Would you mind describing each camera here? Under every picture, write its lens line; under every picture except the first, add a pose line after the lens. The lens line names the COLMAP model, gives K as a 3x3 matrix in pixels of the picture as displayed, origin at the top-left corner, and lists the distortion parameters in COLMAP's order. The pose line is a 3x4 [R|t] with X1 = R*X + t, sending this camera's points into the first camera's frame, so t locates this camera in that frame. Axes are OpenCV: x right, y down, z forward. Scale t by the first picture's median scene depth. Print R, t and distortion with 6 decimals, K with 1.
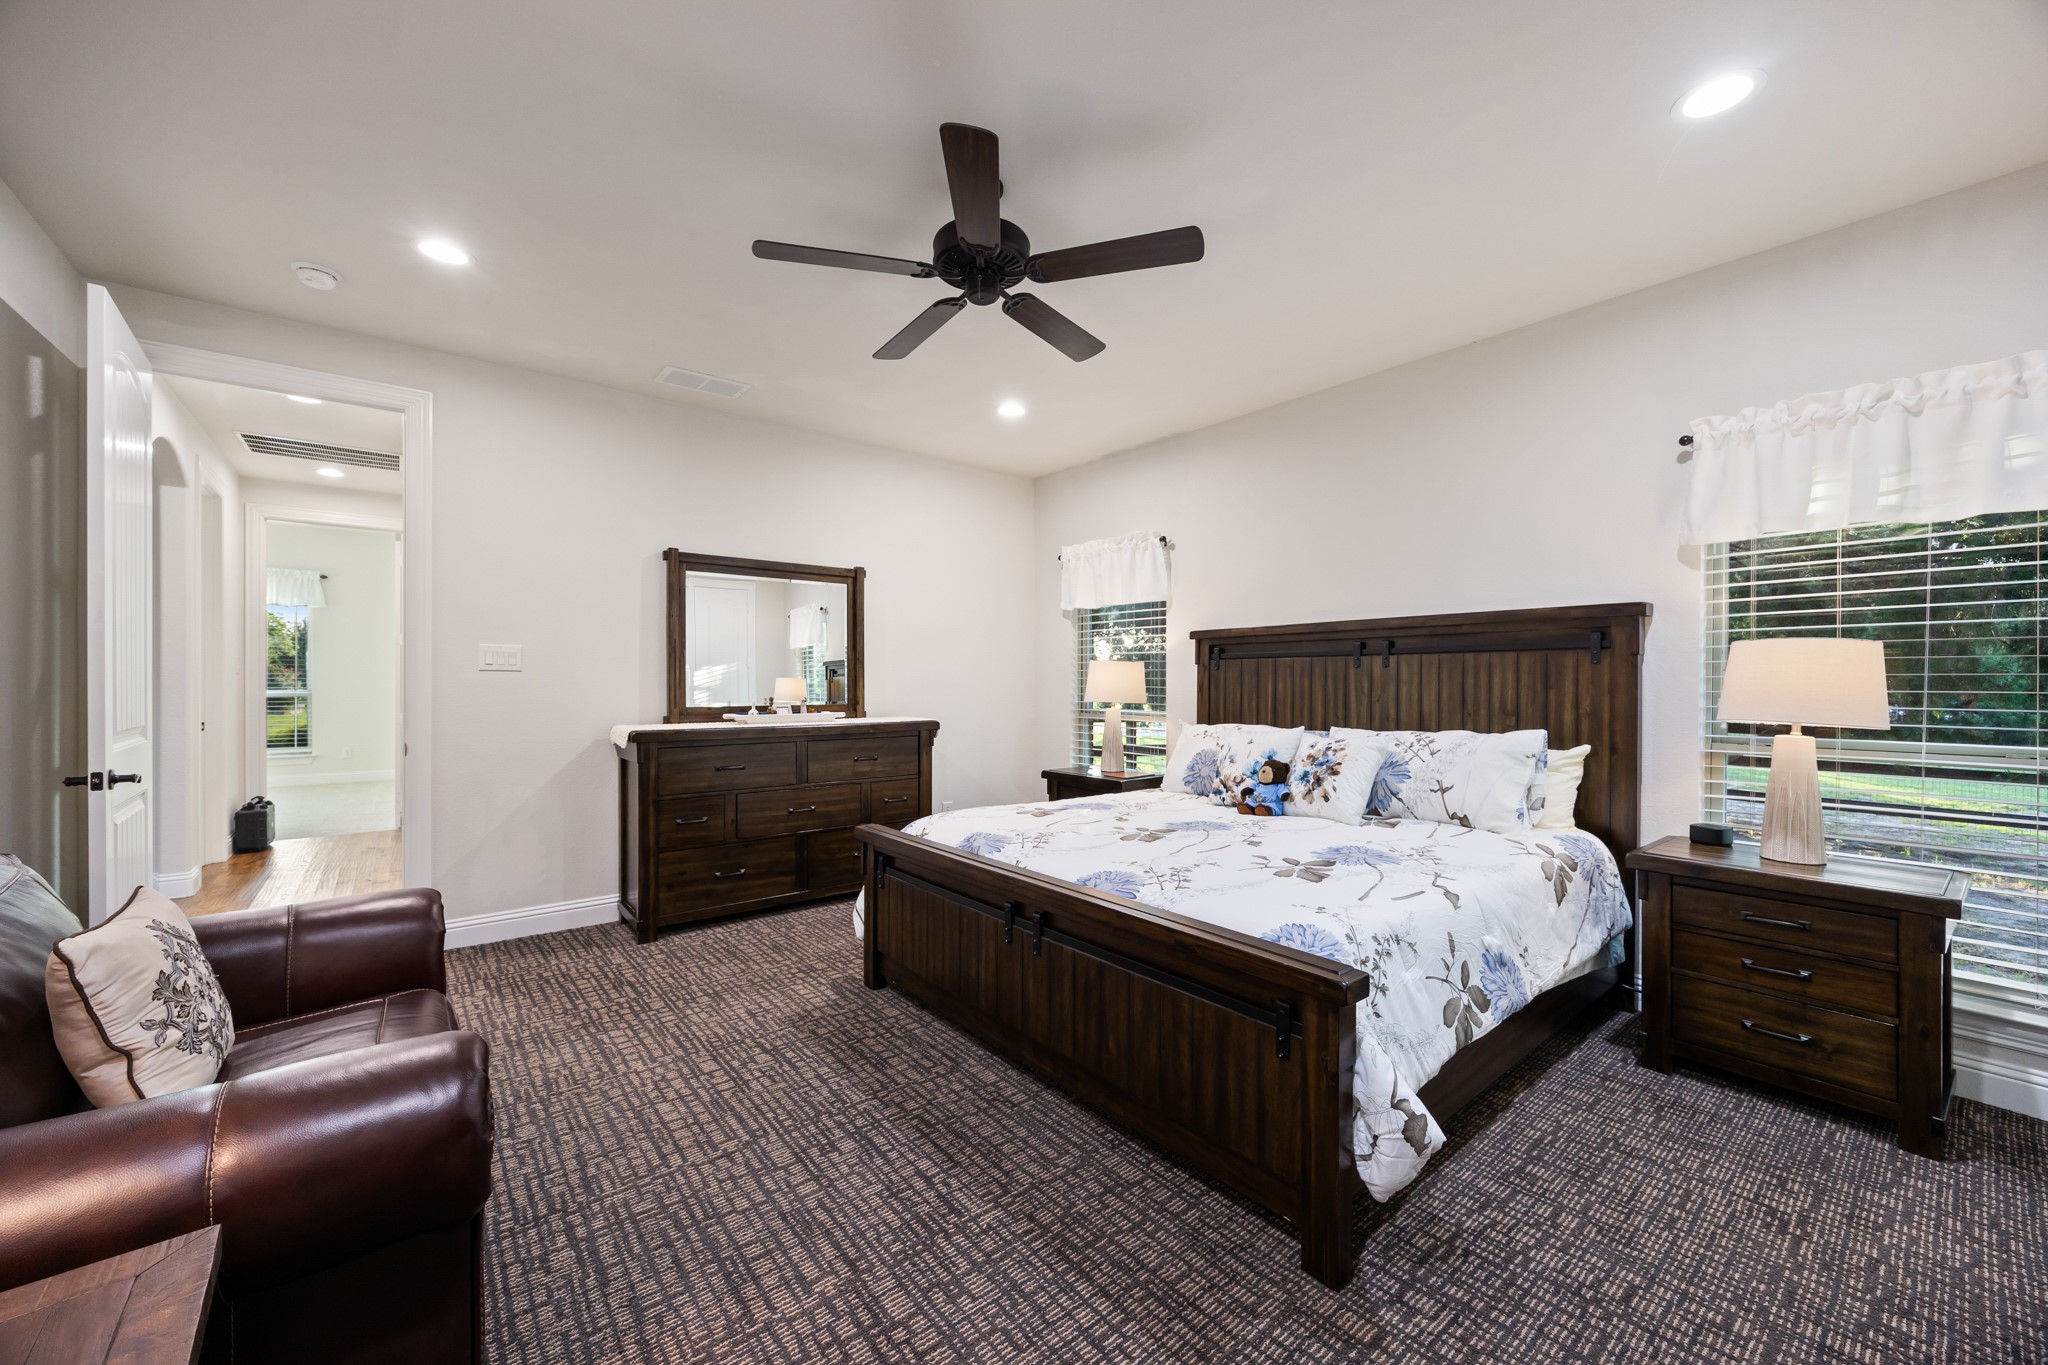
lens RADIAL K [[774.5, 0, 1028.2], [0, 774.5, 689.8], [0, 0, 1]] dist [-0.001088, -0.000147]
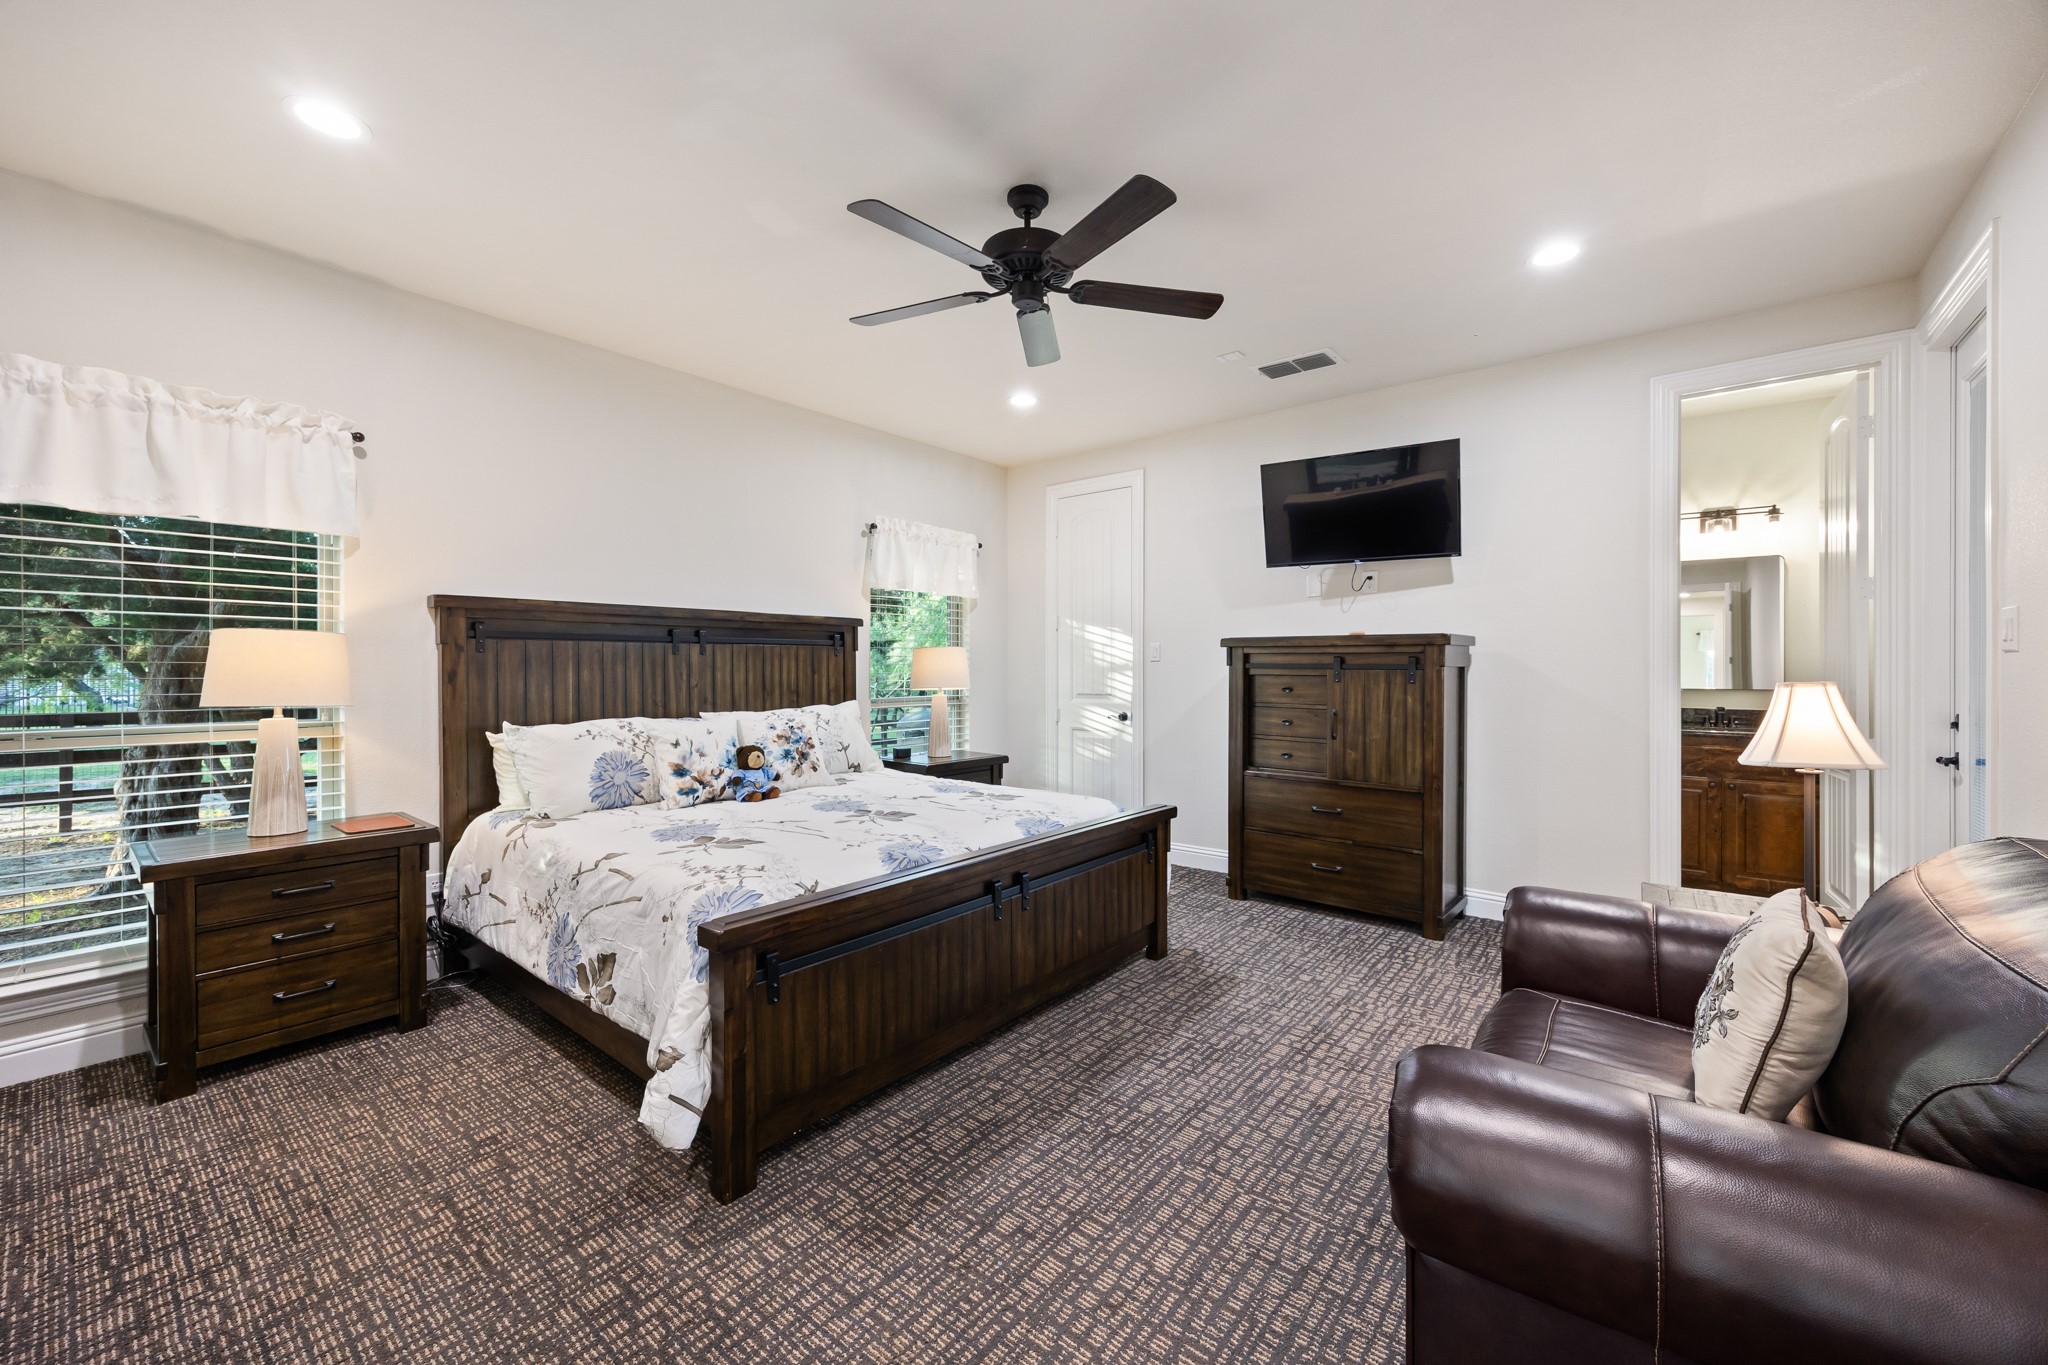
lens RADIAL K [[791.8, 0, 1024.0], [0, 791.8, 682.5], [0, 0, 1]] dist [-0.000628, -0.000142]
pose [[-0.197513, -0.020644, 0.980083, -0.867323], [0.009617, 0.999689, 0.022995, -0.014413], [-0.980253, 0.013967, -0.197253, 0.950652]]
